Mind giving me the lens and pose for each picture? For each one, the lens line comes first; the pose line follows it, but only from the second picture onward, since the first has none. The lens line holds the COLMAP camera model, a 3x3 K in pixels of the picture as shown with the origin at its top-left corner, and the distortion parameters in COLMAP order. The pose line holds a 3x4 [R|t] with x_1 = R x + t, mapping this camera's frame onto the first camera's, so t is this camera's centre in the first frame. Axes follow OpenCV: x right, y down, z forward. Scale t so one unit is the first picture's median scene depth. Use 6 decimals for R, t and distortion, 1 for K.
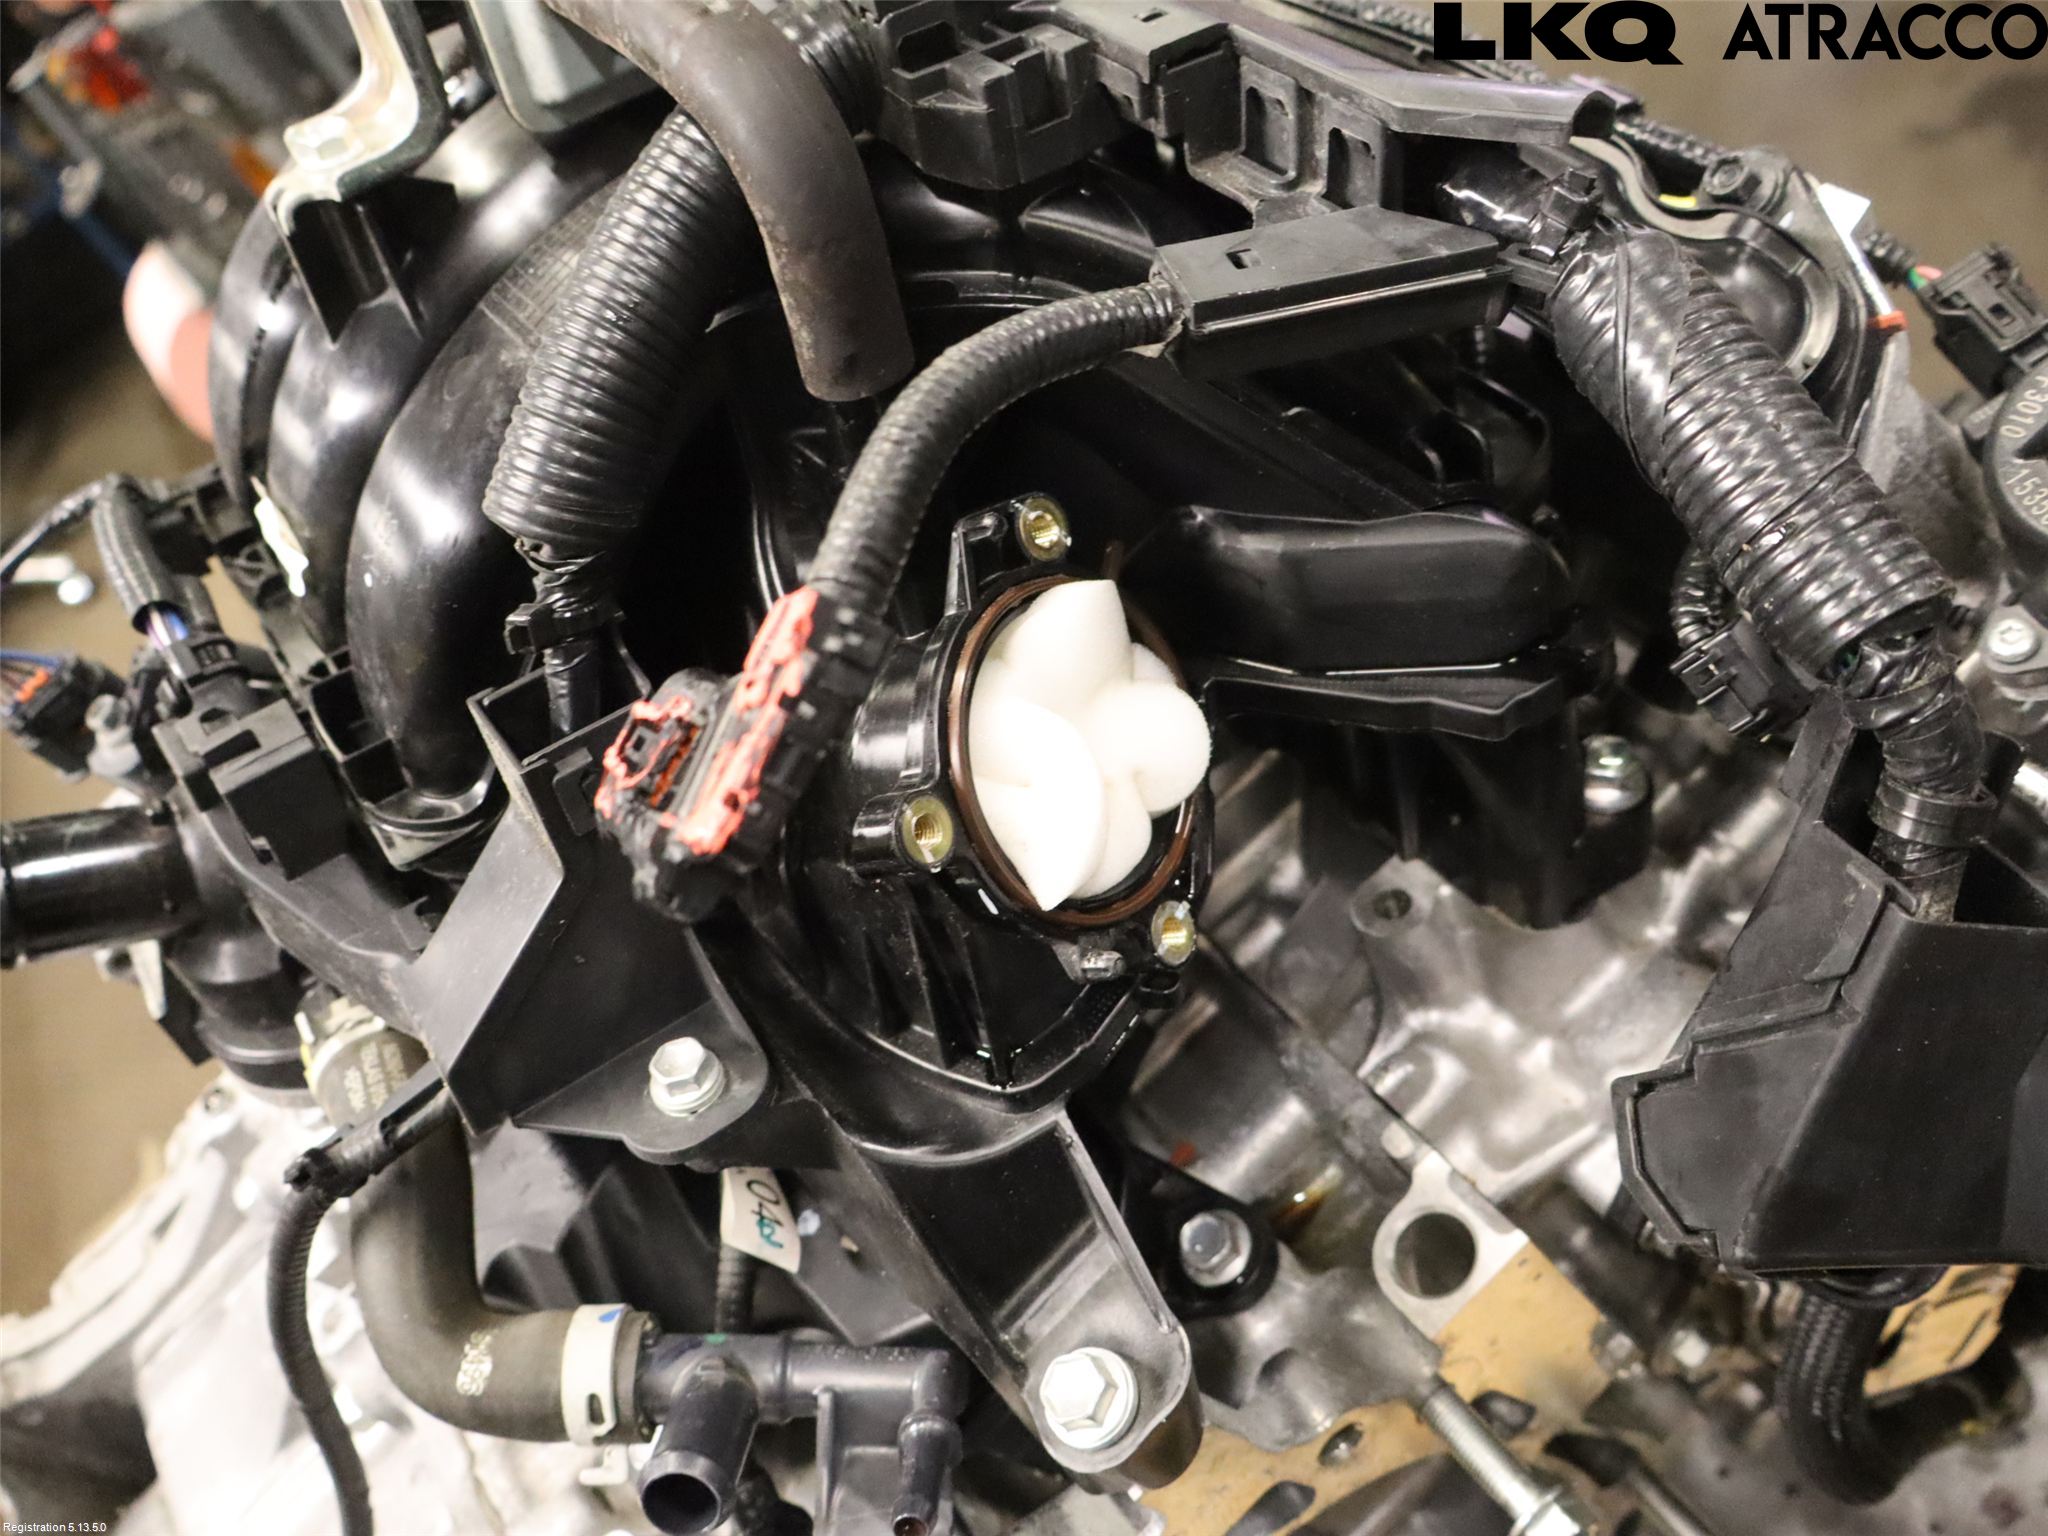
lens RADIAL K [[1930.7, 0, 1100.3], [0, 1930.7, 766.6], [0, 0, 1]] dist [-0.007628, 0.002357]
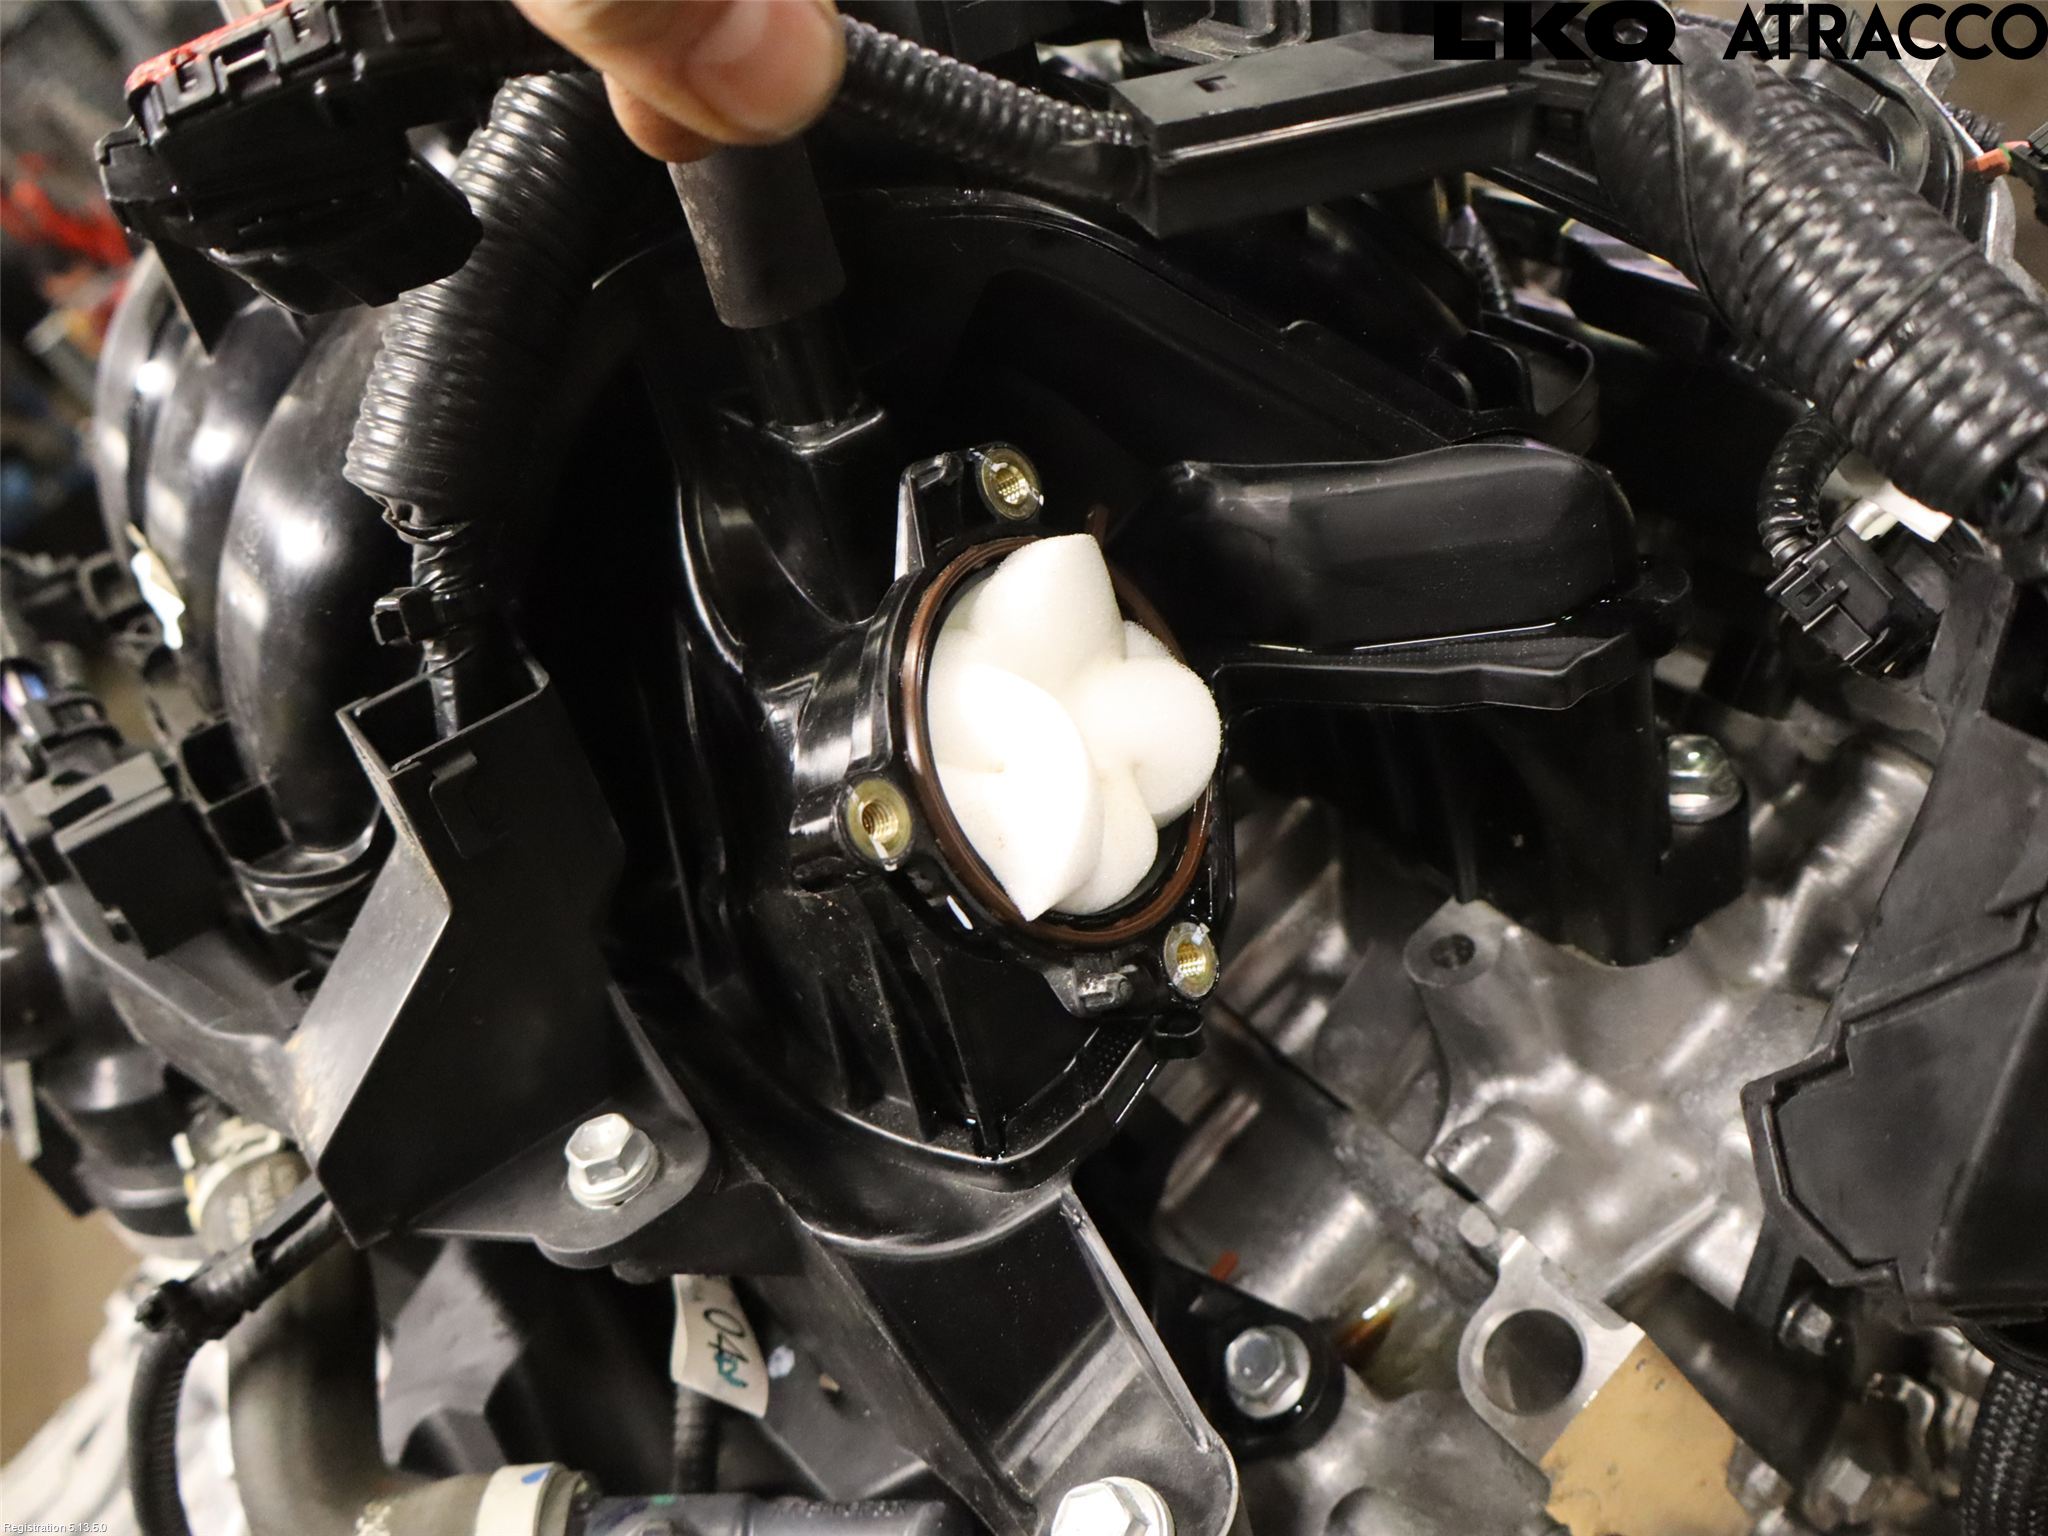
lens RADIAL K [[1930.7, 0, 1100.3], [0, 1930.7, 766.6], [0, 0, 1]] dist [-0.007628, 0.002357]
pose [[0.998420, -0.053135, -0.018305, 0.018351], [0.050568, 0.991494, -0.119930, 0.099328], [0.024522, 0.118815, 0.992614, 0.159740]]
